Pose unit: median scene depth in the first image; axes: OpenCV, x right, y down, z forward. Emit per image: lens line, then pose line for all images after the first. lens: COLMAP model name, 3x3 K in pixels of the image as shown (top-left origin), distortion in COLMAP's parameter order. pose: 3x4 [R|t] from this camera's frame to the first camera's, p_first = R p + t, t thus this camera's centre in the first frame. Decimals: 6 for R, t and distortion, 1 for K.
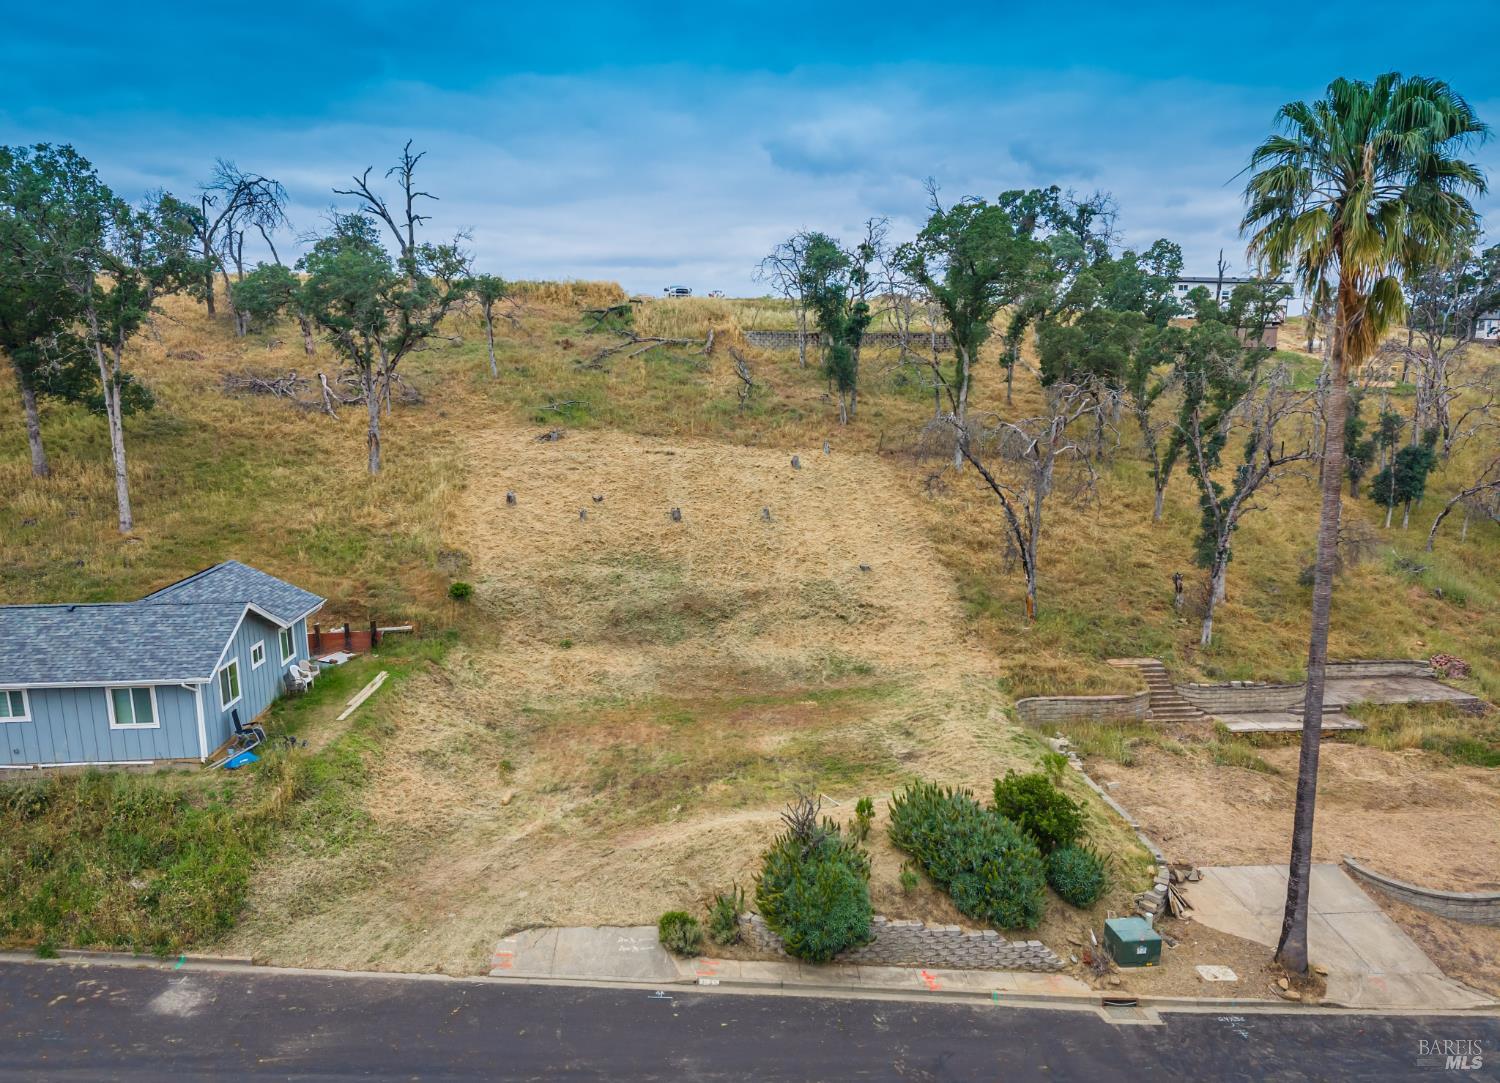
lens RADIAL K [[993.3, 0, 750.0], [0, 993.3, 541.5], [0, 0, 1]] dist [0.014998, -0.007833]
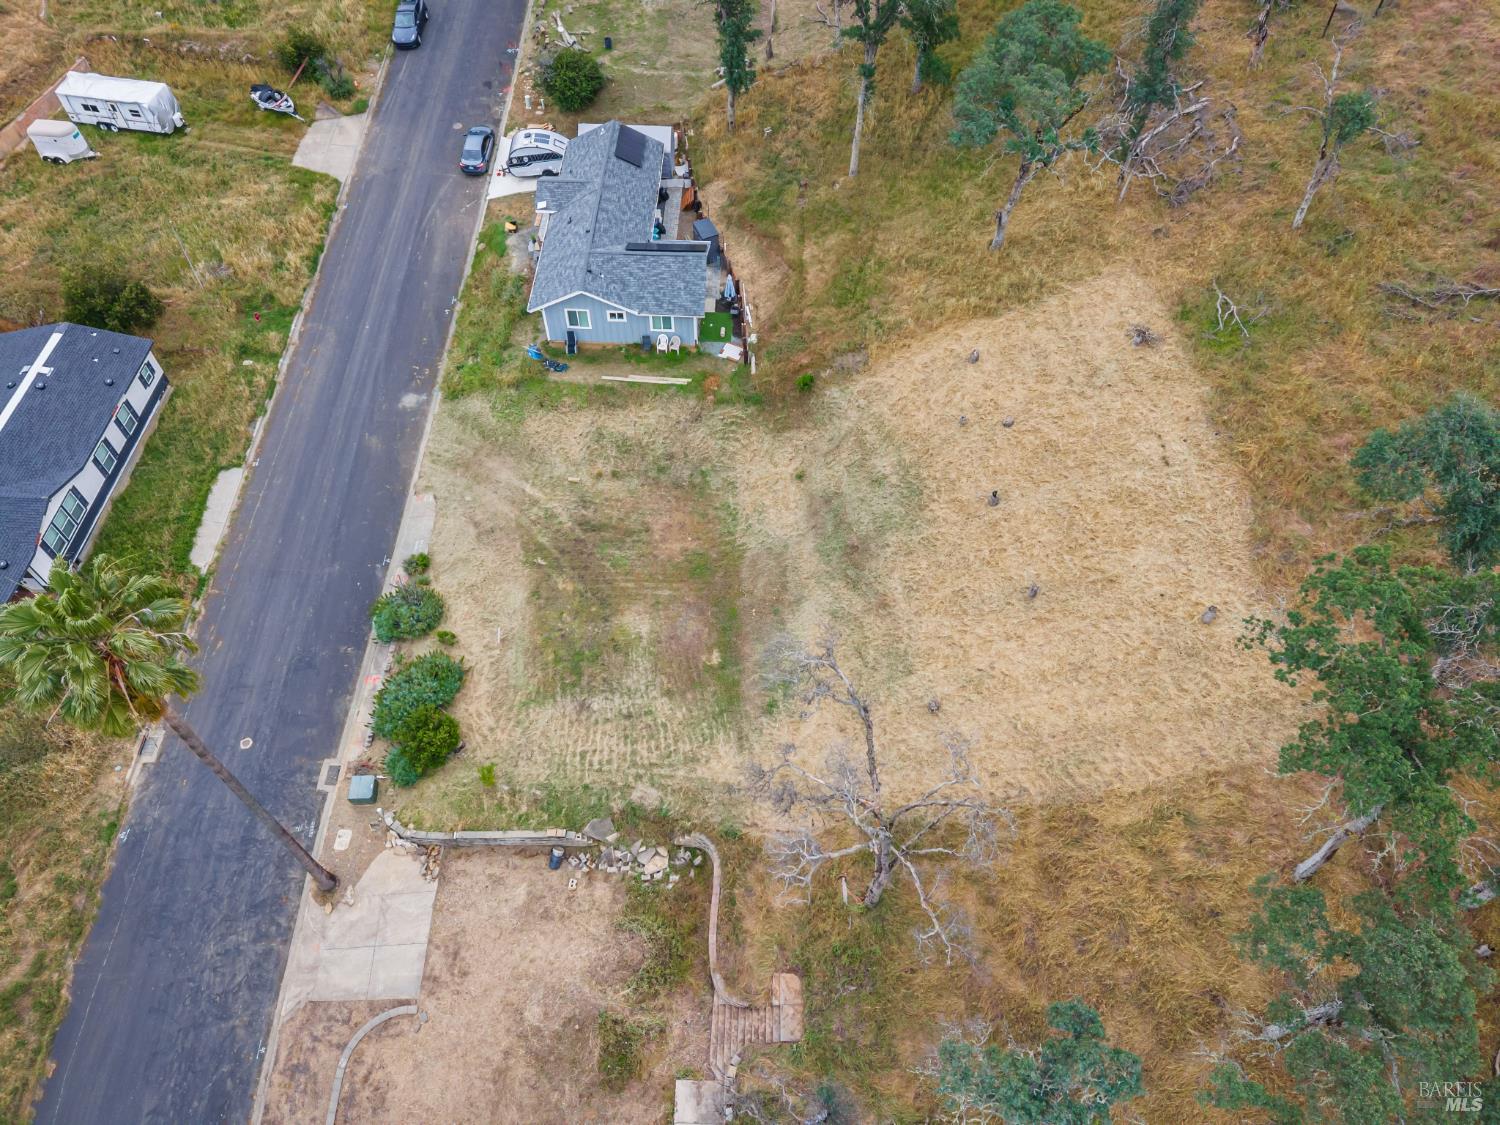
lens RADIAL K [[994.2, 0, 760.4], [0, 994.2, 569.7], [0, 0, 1]] dist [0.048090, -0.056132]
pose [[-0.098803, 0.813994, -0.572409, 0.749932], [-0.192718, 0.548681, 0.813516, -1.005665], [0.976267, 0.190691, 0.102660, 1.073892]]
